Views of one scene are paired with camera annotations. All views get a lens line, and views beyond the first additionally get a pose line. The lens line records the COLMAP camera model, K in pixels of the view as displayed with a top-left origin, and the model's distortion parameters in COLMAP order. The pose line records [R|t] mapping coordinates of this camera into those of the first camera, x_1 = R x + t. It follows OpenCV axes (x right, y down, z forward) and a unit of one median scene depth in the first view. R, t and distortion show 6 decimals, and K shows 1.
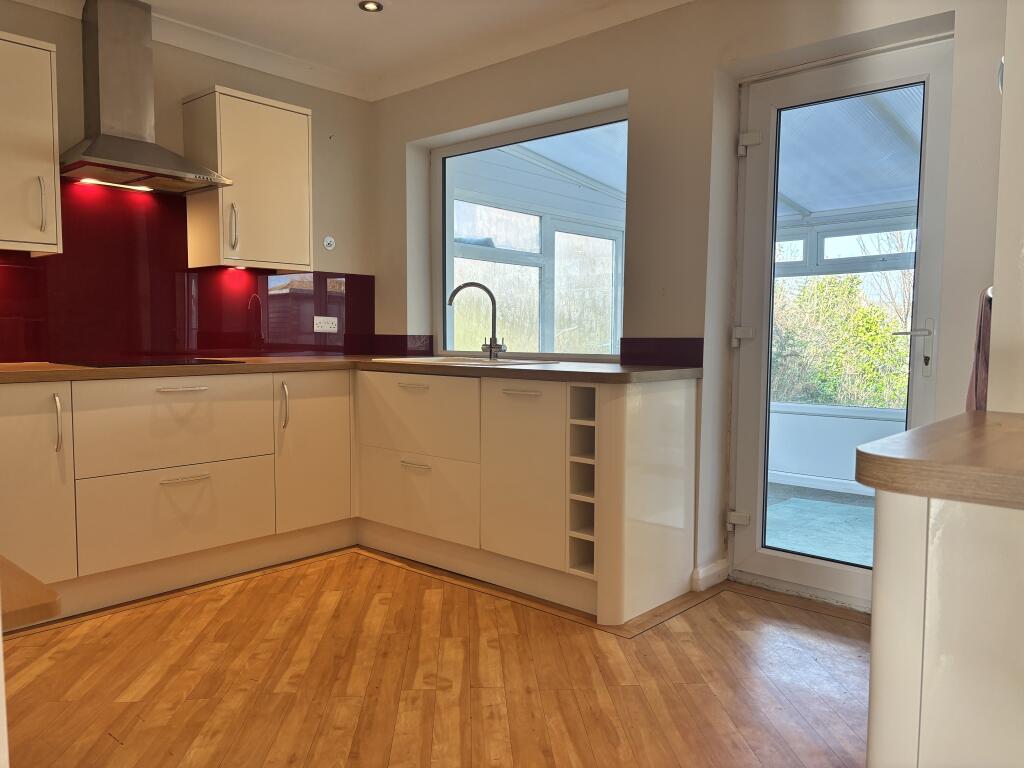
lens RADIAL K [[766.6, 0, 514.9], [0, 766.6, 392.8], [0, 0, 1]] dist [0.043056, -0.044357]
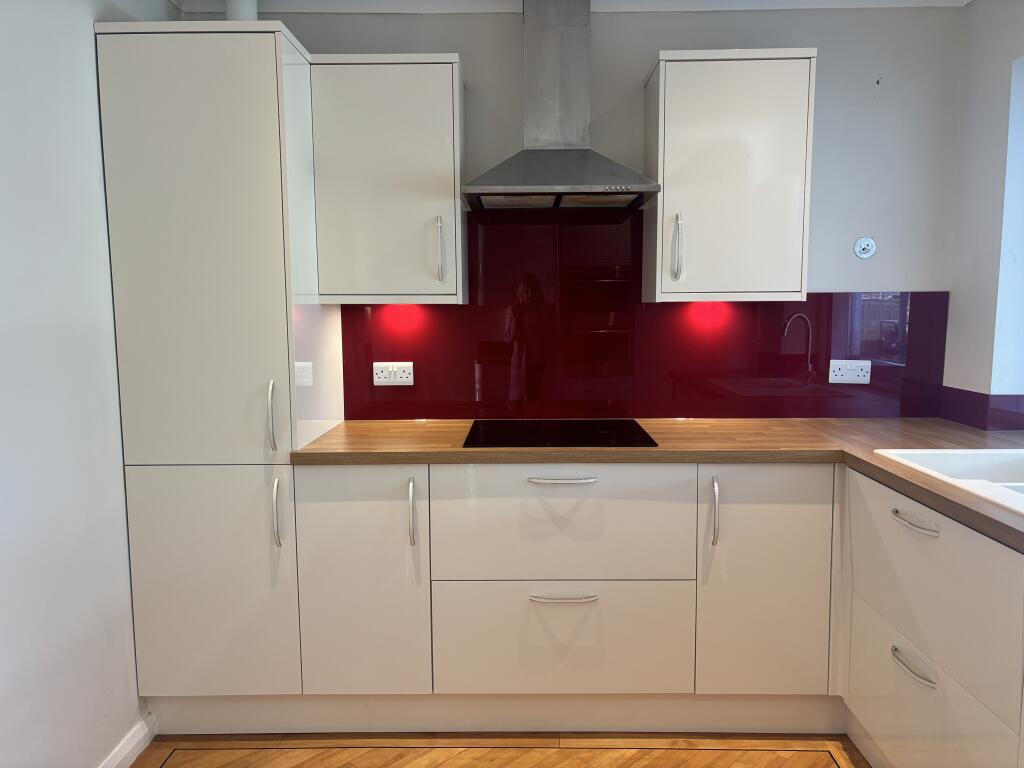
lens RADIAL K [[766.6, 0, 514.9], [0, 766.6, 392.8], [0, 0, 1]] dist [0.043056, -0.044357]
pose [[0.651992, 0.077417, -0.754263, 0.085584], [-0.050014, 0.996999, 0.059098, -0.119003], [0.756575, -0.000807, 0.653907, 0.432396]]
